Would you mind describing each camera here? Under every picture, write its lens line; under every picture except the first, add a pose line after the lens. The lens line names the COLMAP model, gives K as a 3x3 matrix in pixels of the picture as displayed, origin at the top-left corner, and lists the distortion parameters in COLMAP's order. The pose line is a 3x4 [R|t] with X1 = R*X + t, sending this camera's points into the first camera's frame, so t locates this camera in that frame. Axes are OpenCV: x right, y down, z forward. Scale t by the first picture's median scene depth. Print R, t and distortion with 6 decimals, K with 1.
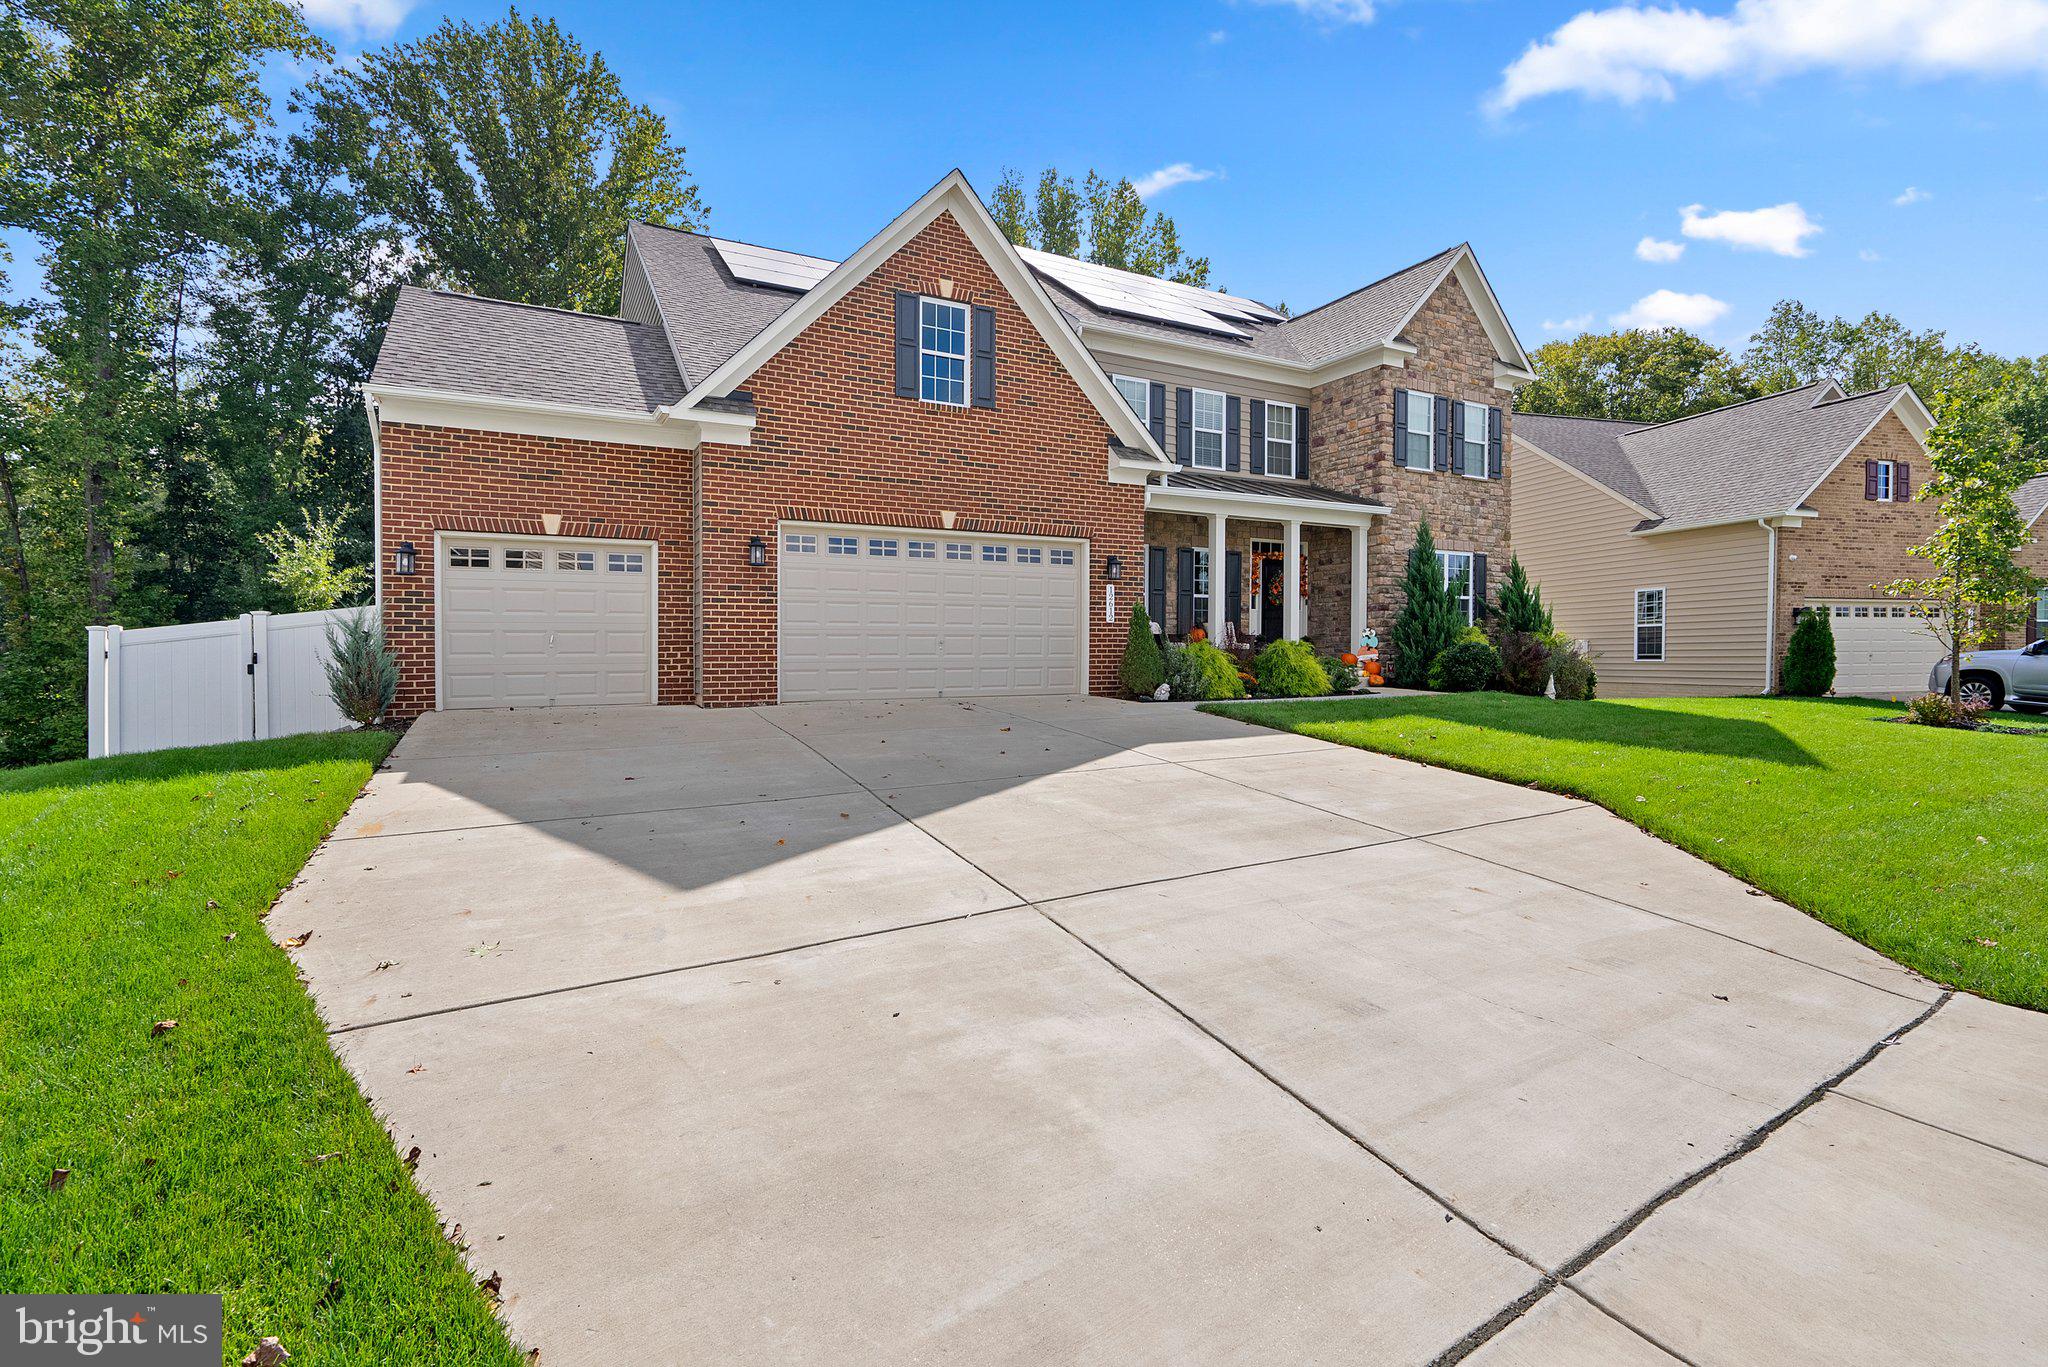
lens RADIAL K [[933.9, 0, 988.7], [0, 933.9, 672.2], [0, 0, 1]] dist [-0.004571, -0.000501]
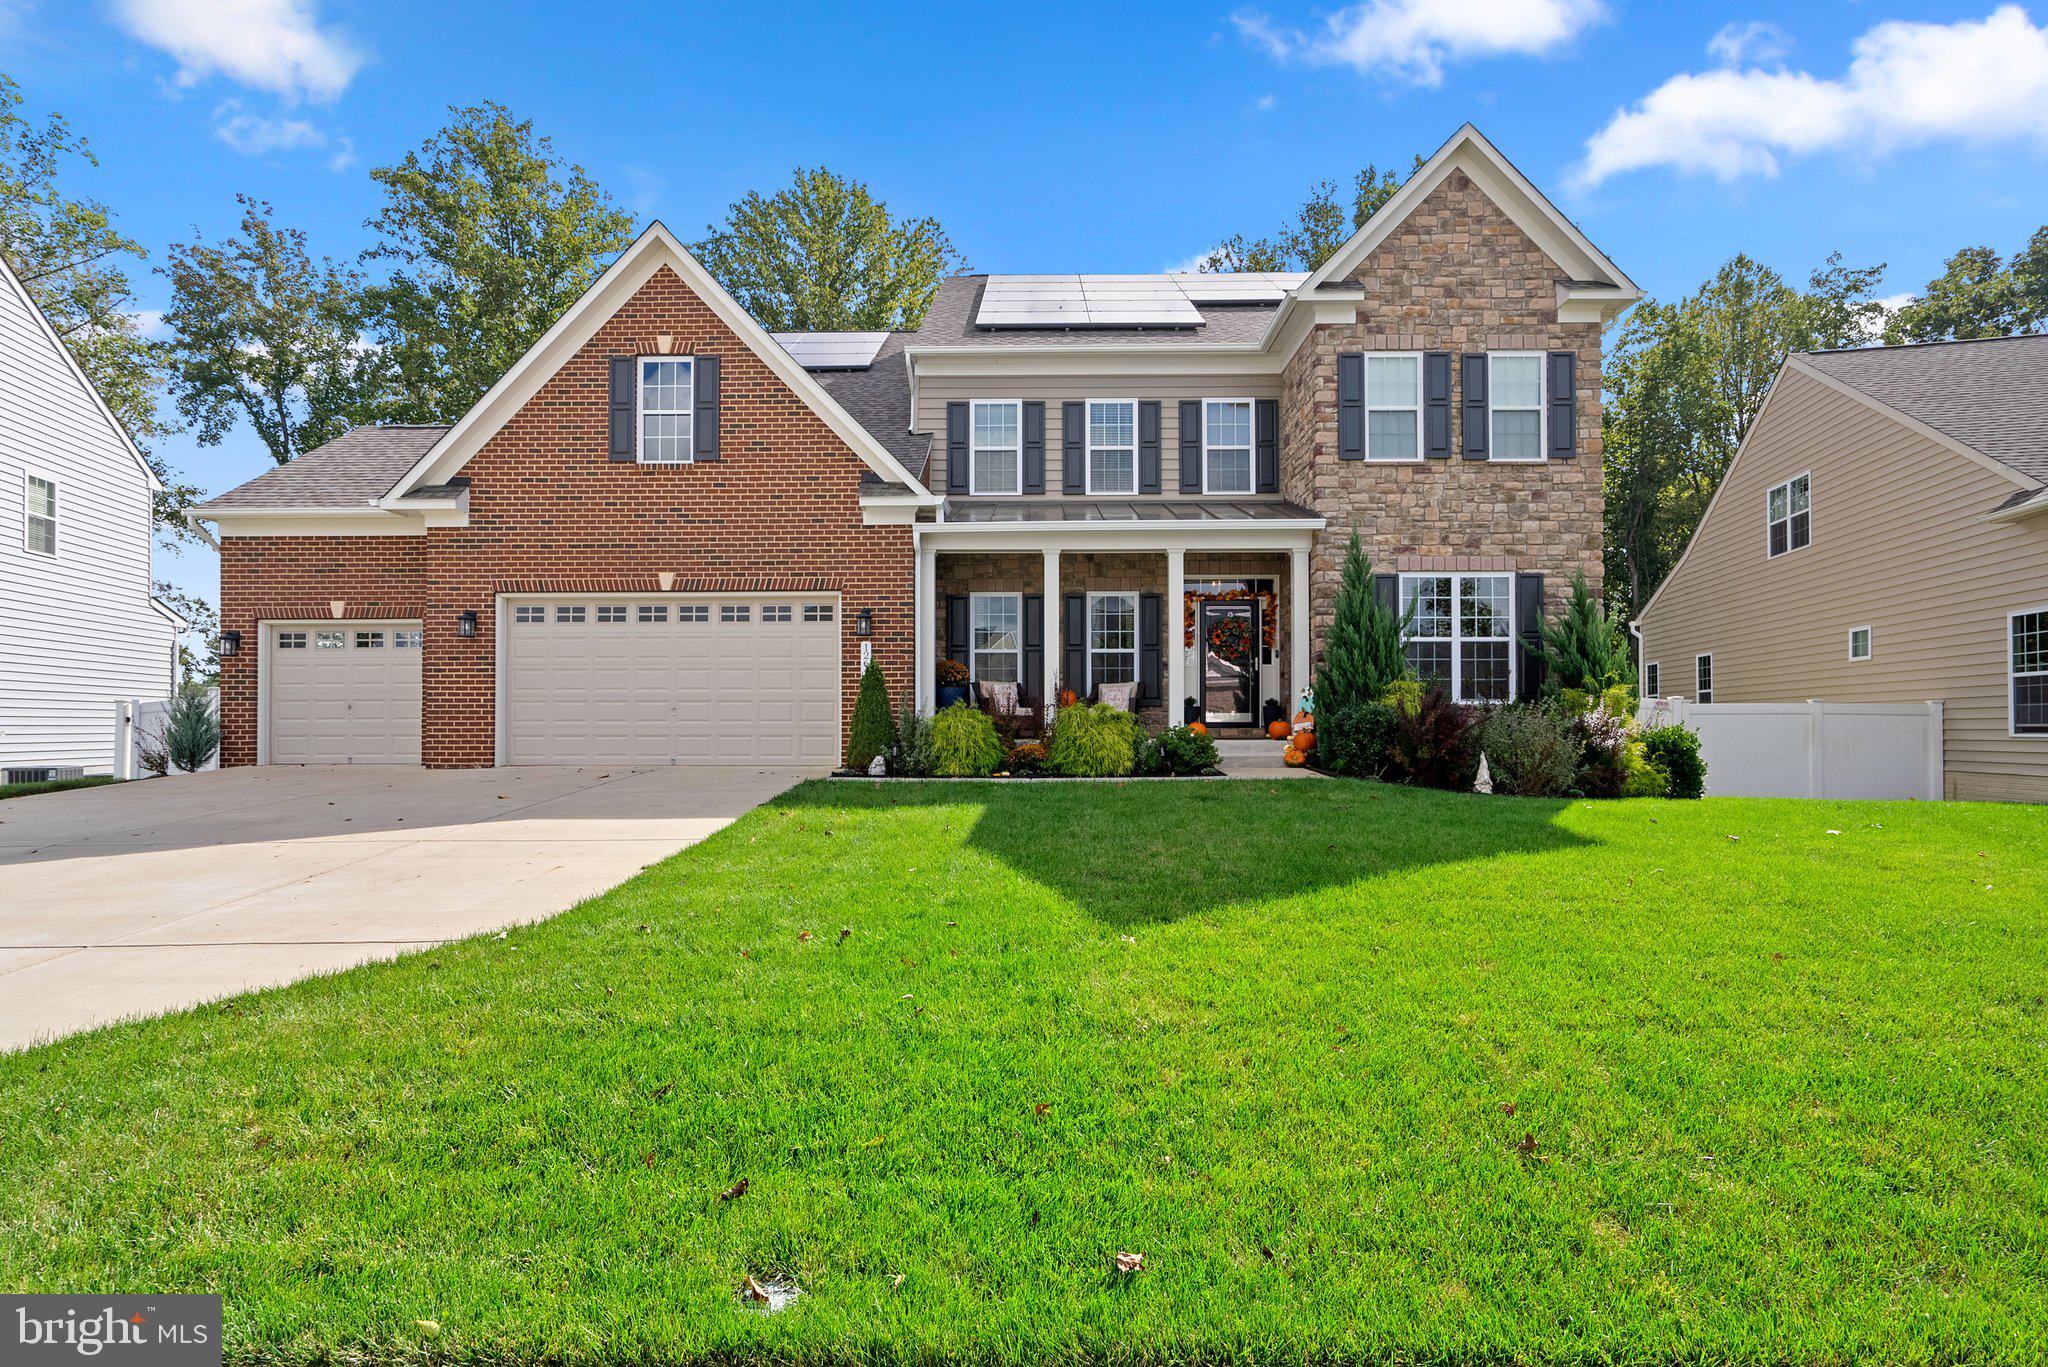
lens RADIAL K [[933.5, 0, 1024.1], [0, 933.5, 715.0], [0, 0, 1]] dist [-0.003762, 0.000293]
pose [[0.875053, -0.001481, -0.484024, 0.572672], [-0.012437, 0.999596, -0.025544, -0.003860], [0.483867, 0.028372, 0.874682, 0.260902]]
